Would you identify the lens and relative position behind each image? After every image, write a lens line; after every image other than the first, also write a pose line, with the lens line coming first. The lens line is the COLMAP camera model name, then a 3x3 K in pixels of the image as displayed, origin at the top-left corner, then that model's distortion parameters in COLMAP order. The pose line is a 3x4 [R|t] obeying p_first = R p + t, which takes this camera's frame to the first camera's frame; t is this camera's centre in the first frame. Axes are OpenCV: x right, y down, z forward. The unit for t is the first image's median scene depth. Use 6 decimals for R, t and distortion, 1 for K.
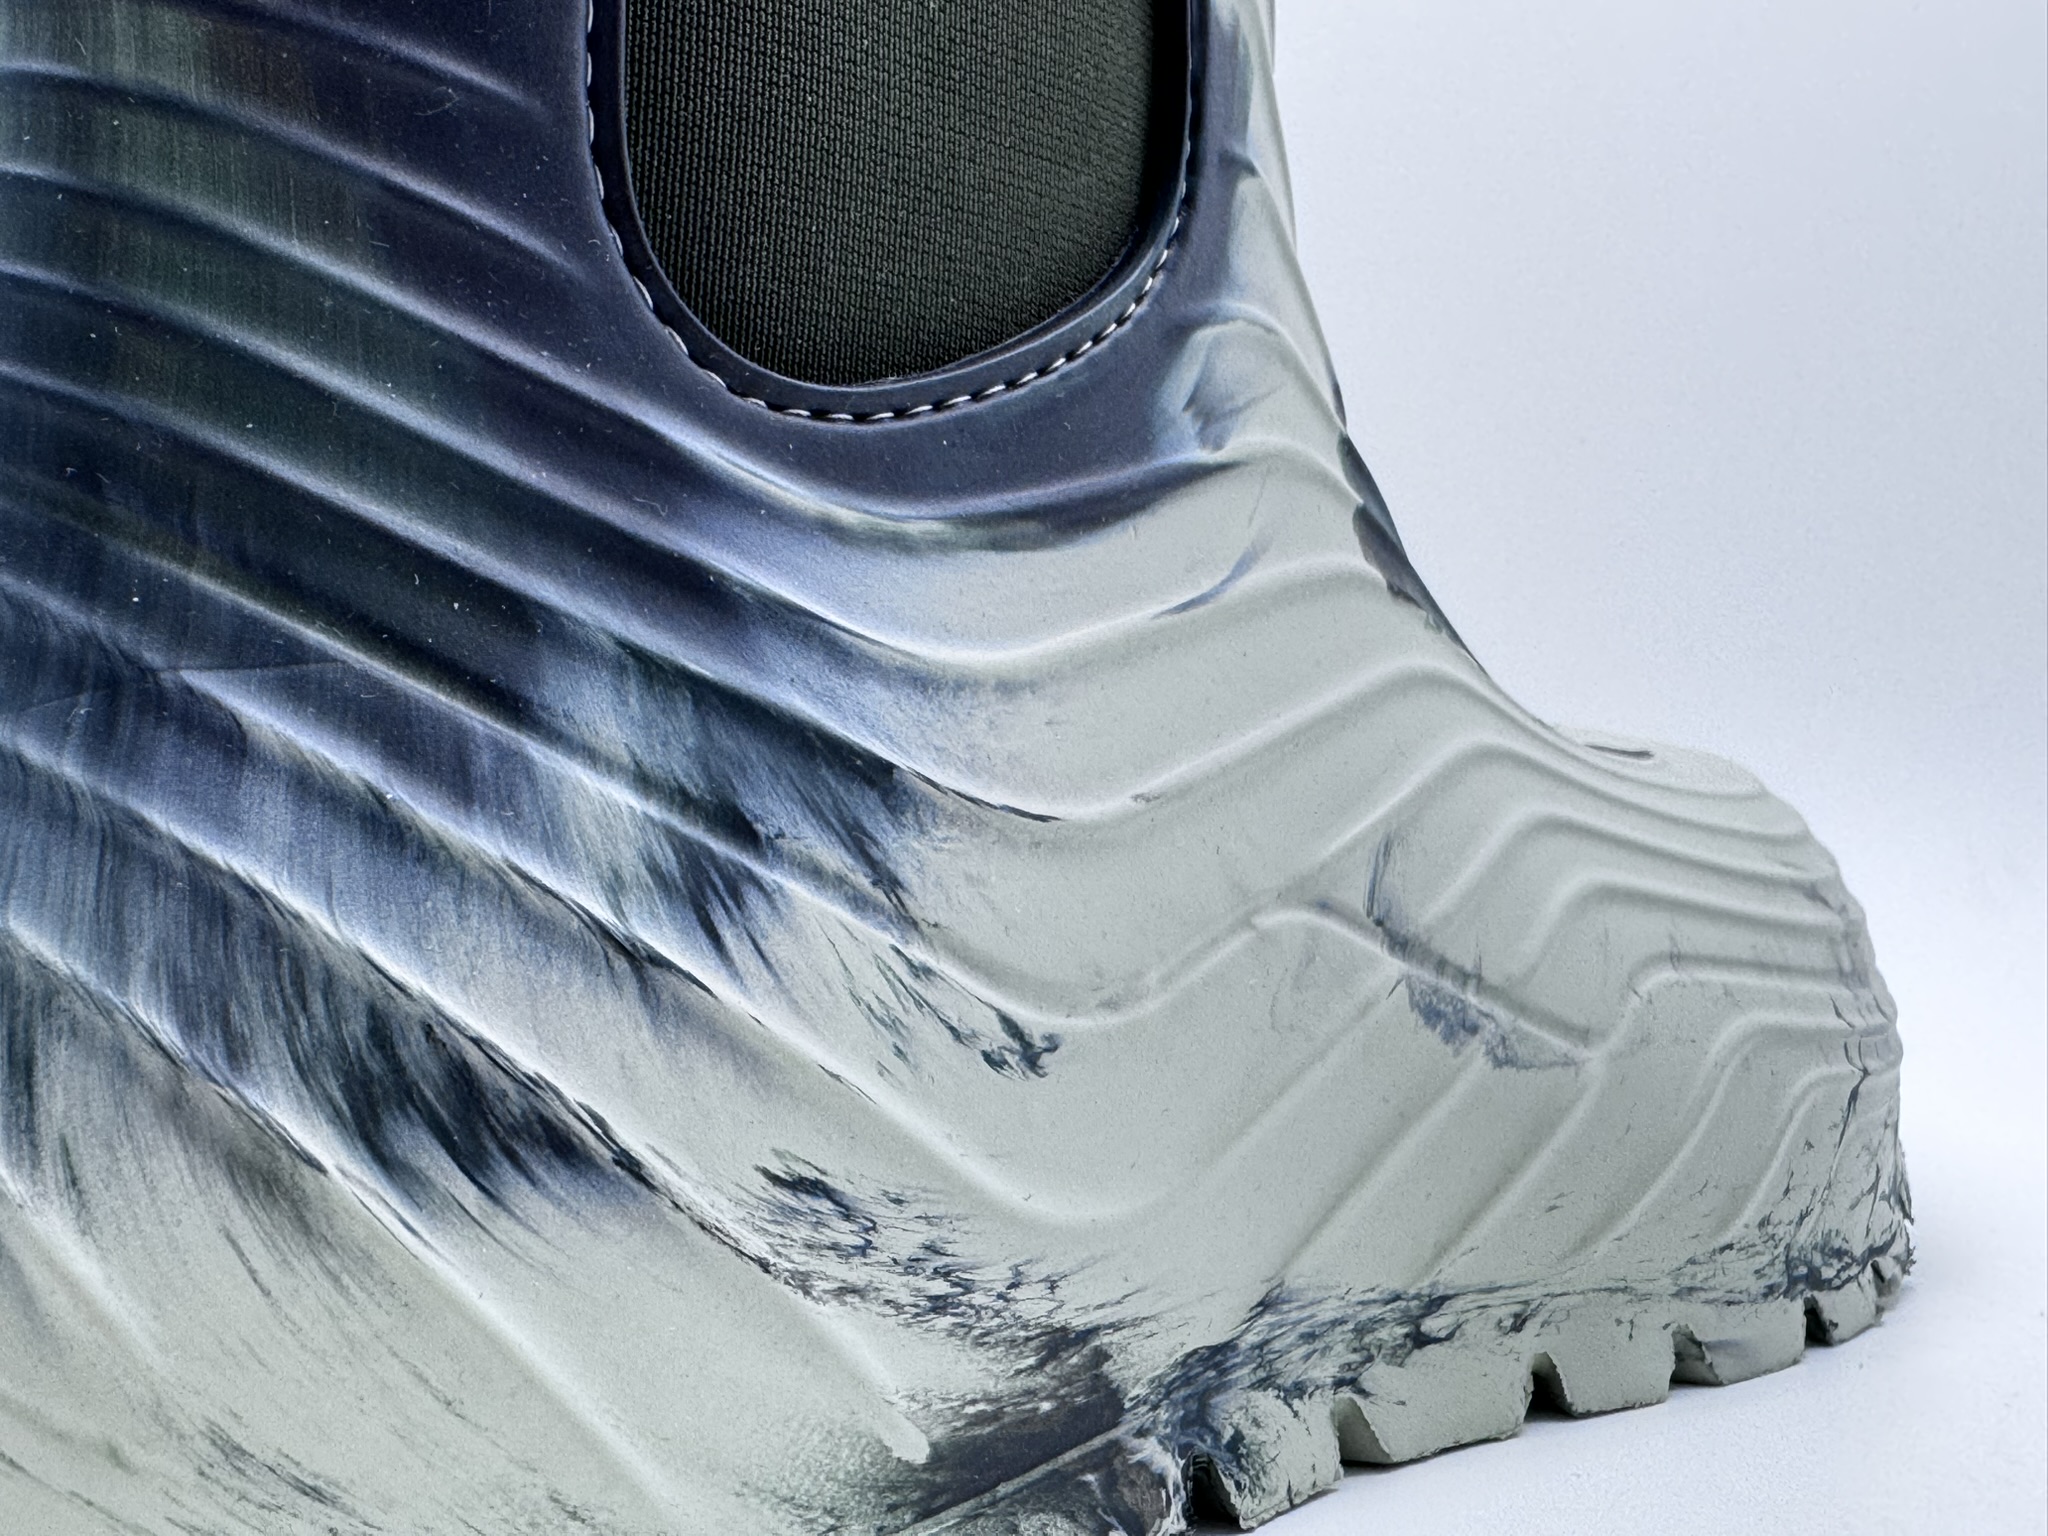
lens RADIAL K [[2011.2, 0, 1024.3], [0, 2011.2, 758.0], [0, 0, 1]] dist [-0.039940, 0.000000]
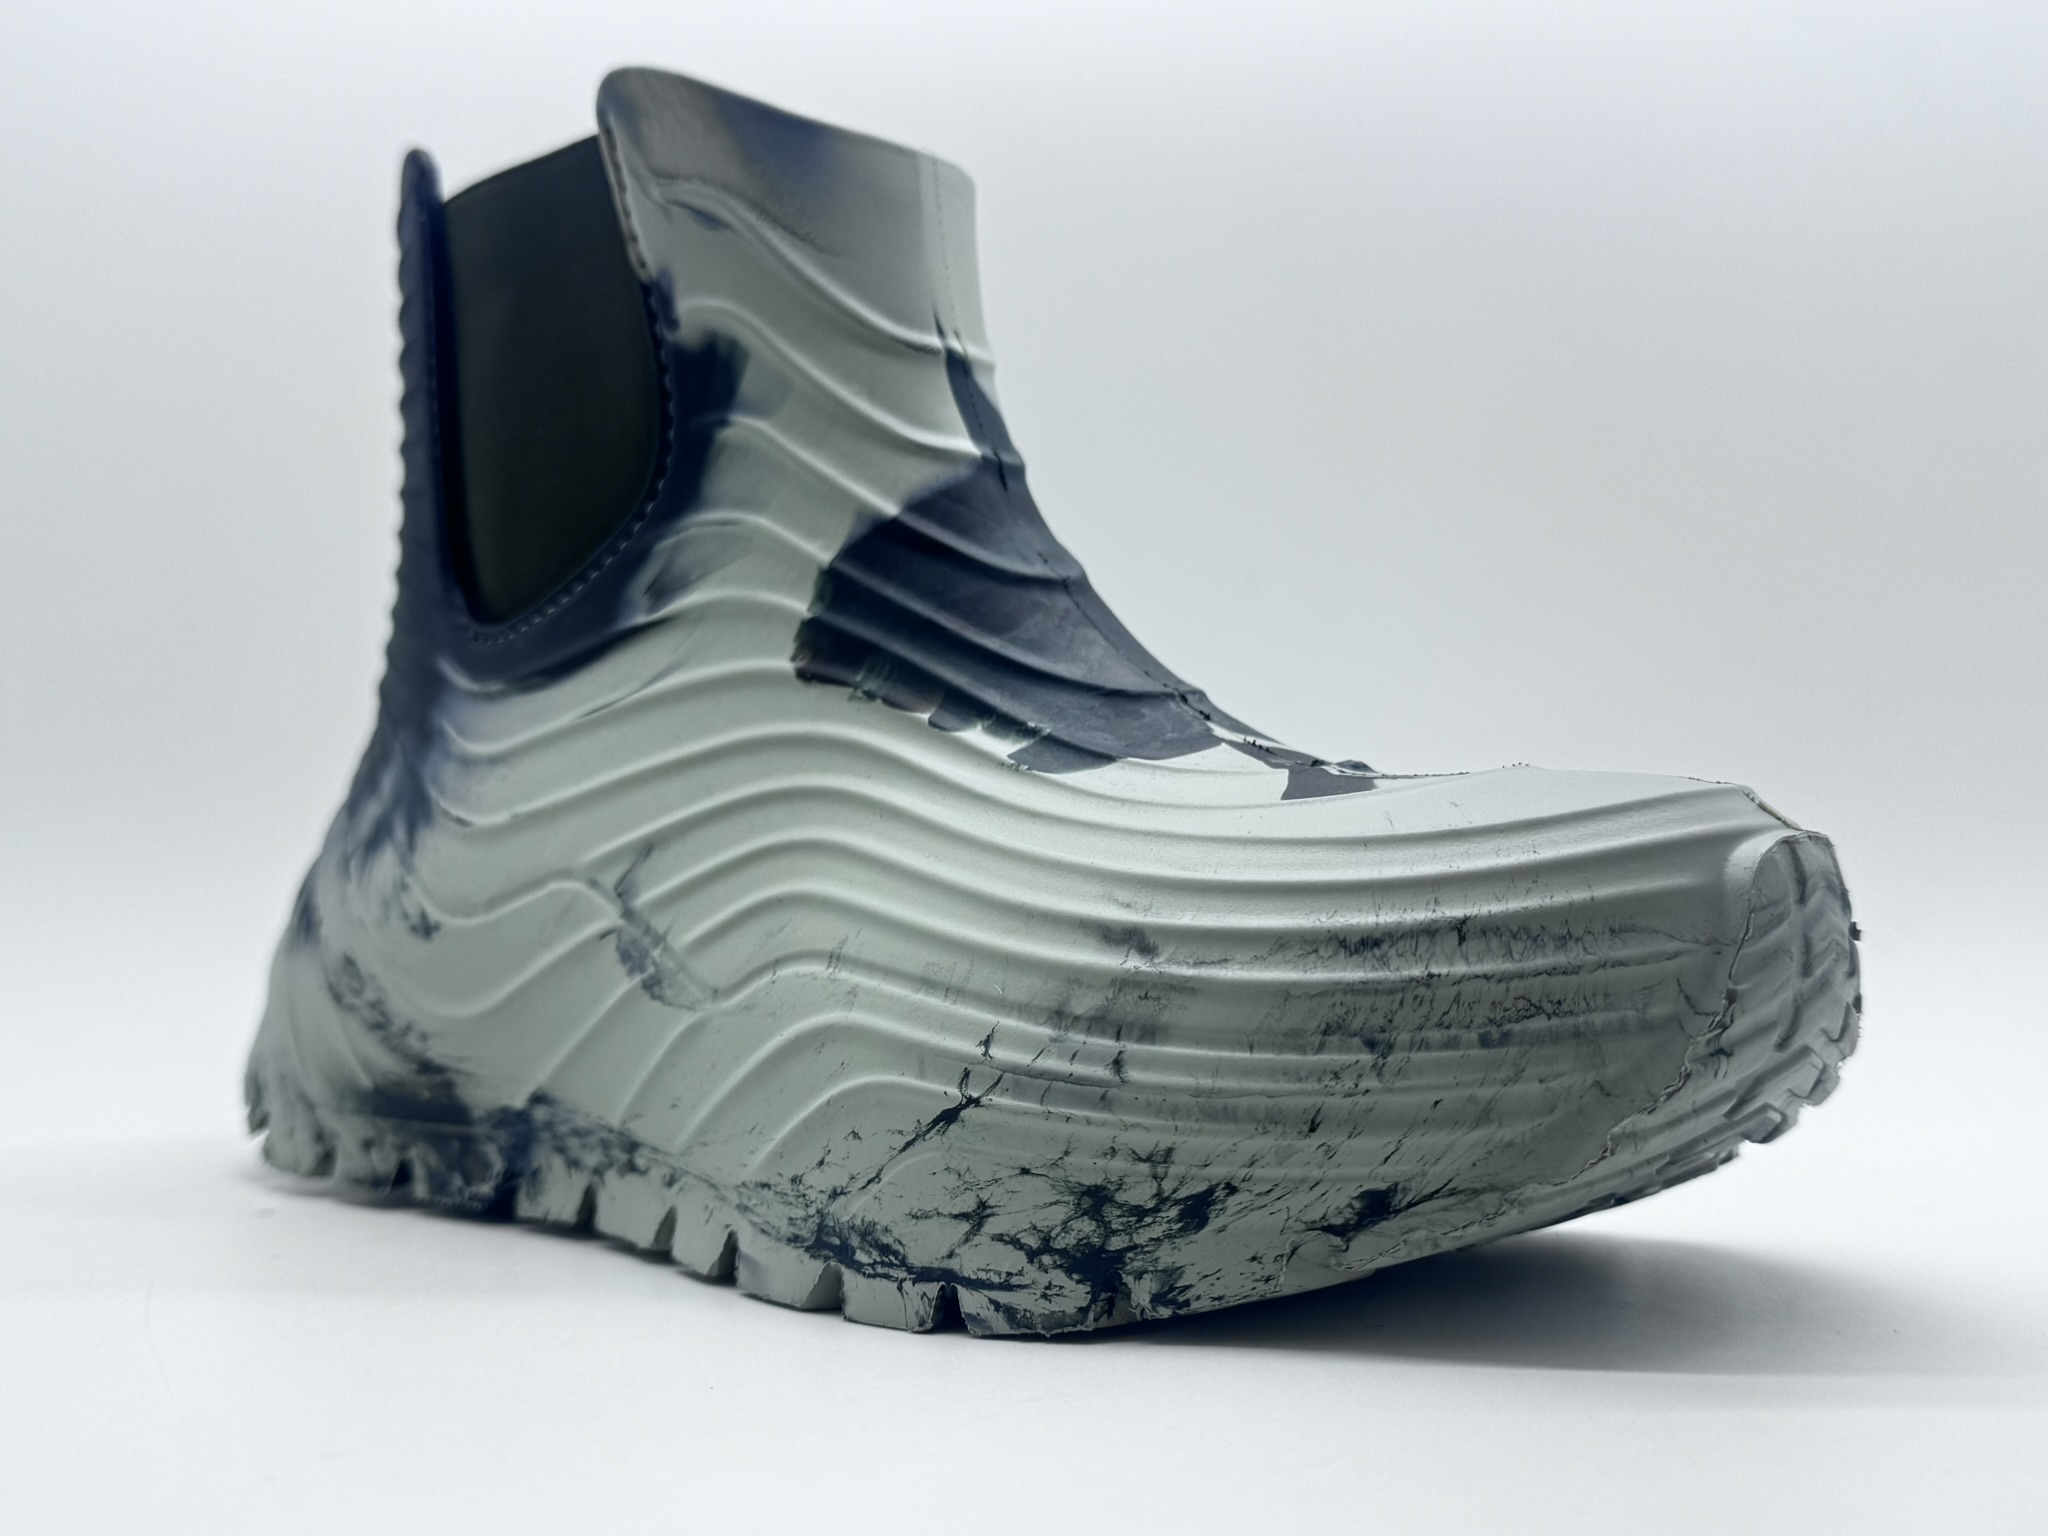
lens RADIAL K [[2011.2, 0, 1045.6], [0, 2011.2, 770.3], [0, 0, 1]] dist [-0.039940, 0.000000]
pose [[0.102630, -0.033383, -0.994159, 1.794065], [-0.018812, 0.999193, -0.035494, 0.031822], [0.994542, 0.022345, 0.101919, 1.155916]]
